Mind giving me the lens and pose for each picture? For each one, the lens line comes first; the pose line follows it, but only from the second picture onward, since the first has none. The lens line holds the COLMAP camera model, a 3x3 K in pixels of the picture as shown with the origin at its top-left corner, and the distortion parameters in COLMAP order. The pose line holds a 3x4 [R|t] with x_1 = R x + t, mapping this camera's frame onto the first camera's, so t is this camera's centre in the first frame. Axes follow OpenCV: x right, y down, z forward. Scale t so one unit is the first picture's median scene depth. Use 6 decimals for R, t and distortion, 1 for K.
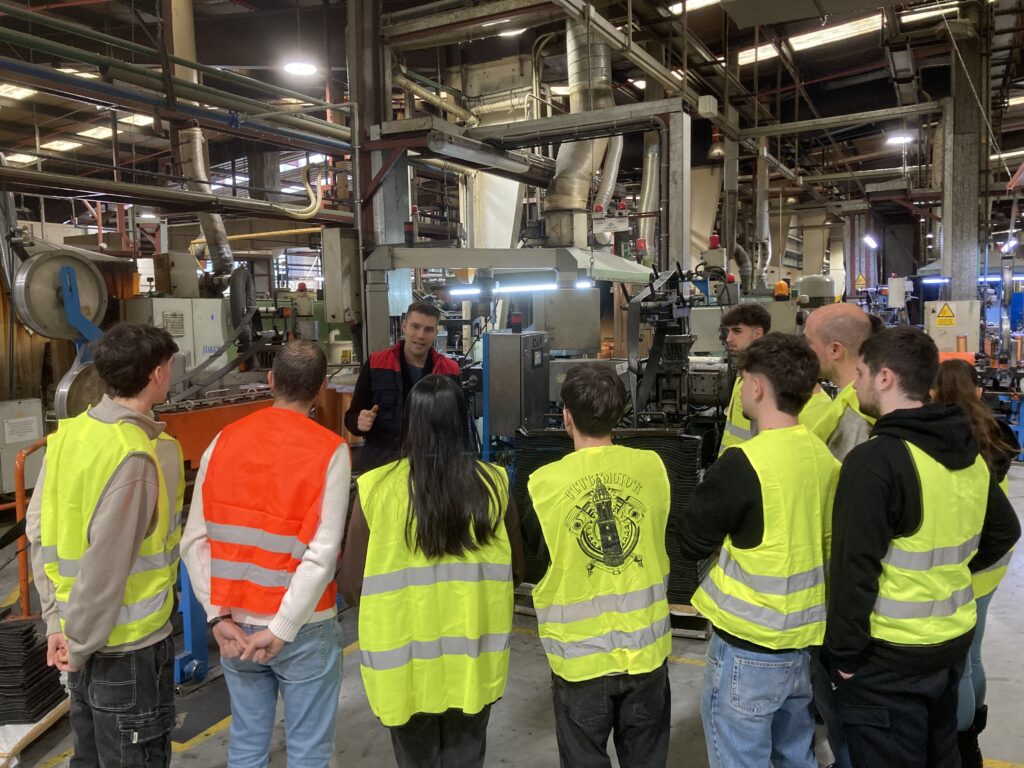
lens RADIAL K [[827.5, 0, 512.0], [0, 827.5, 384.0], [0, 0, 1]] dist [0.047338, -0.087969]
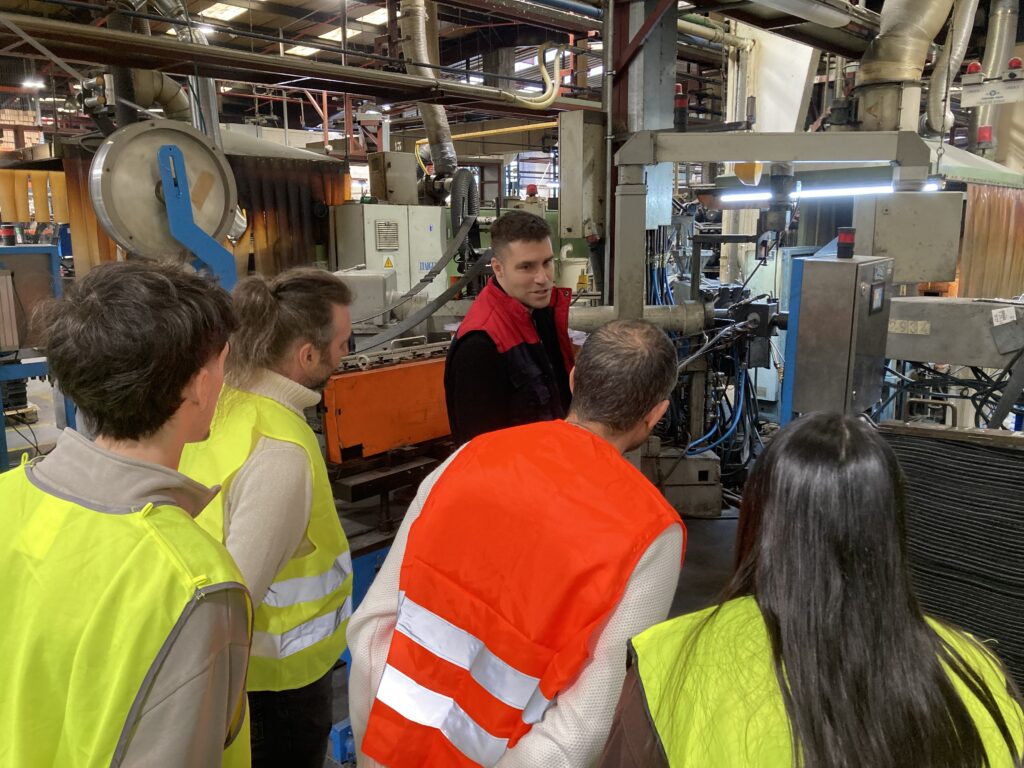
lens RADIAL K [[827.5, 0, 512.0], [0, 827.5, 384.0], [0, 0, 1]] dist [0.047338, -0.087969]
pose [[0.963473, 0.062298, -0.260457, -0.045463], [-0.034755, 0.993429, 0.109048, -0.016595], [0.265539, -0.096013, 0.959307, 0.184587]]
